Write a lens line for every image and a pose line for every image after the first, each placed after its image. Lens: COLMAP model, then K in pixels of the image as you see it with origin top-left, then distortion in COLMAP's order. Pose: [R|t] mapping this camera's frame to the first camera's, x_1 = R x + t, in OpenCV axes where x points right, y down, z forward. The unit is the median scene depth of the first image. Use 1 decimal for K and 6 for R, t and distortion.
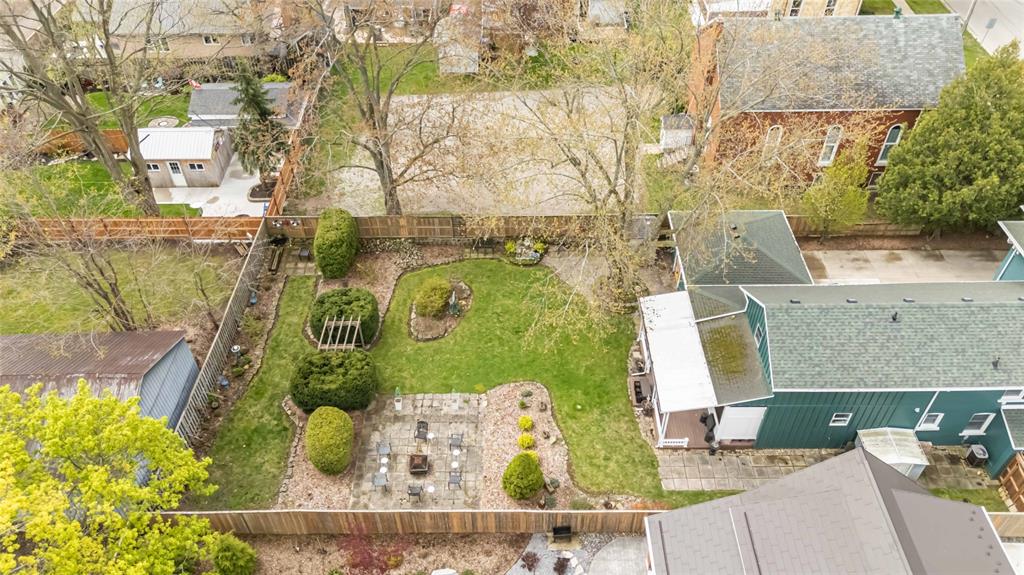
lens RADIAL K [[747.7, 0, 508.1], [0, 747.7, 281.8], [0, 0, 1]] dist [0.085017, -0.101238]
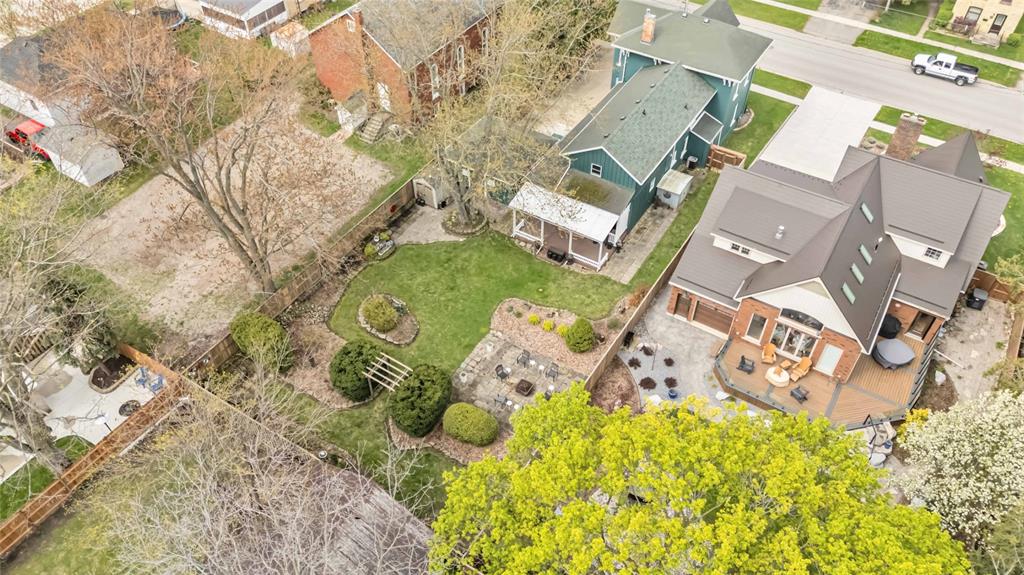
lens RADIAL K [[747.7, 0, 508.1], [0, 747.7, 281.8], [0, 0, 1]] dist [0.085017, -0.101238]
pose [[0.540488, -0.598812, 0.591013, -0.745083], [0.576540, 0.775205, 0.258182, -0.232554], [-0.612759, 0.201199, 0.764229, 0.002309]]
